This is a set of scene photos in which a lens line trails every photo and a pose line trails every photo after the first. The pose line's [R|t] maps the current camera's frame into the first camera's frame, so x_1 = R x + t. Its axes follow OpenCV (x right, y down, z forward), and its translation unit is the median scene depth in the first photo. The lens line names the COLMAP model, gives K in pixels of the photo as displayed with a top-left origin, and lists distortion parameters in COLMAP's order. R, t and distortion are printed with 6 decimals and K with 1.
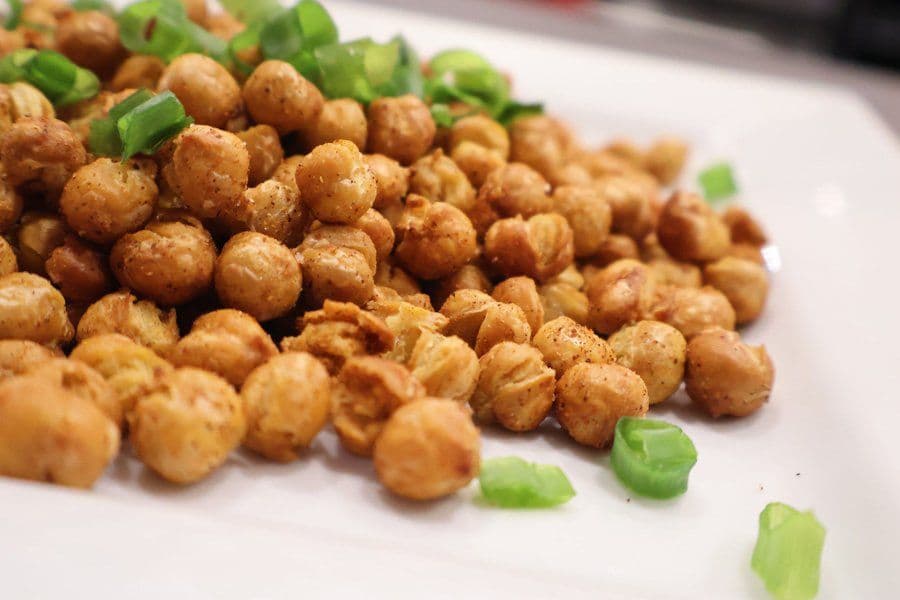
lens RADIAL K [[1023.4, 0, 450.0], [0, 1023.4, 300.0], [0, 0, 1]] dist [-0.010365, 0.009296]
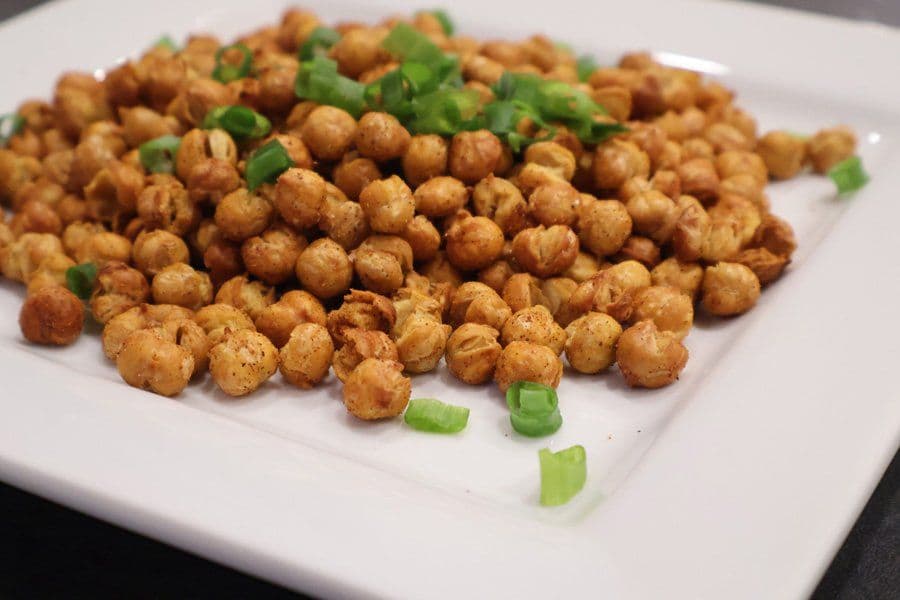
lens RADIAL K [[1023.4, 0, 450.0], [0, 1023.4, 300.0], [0, 0, 1]] dist [-0.010365, 0.009296]
pose [[0.936233, 0.061236, -0.346004, 0.528236], [-0.039367, 0.996778, 0.069889, -0.092106], [0.349168, -0.051811, 0.935627, -0.376665]]
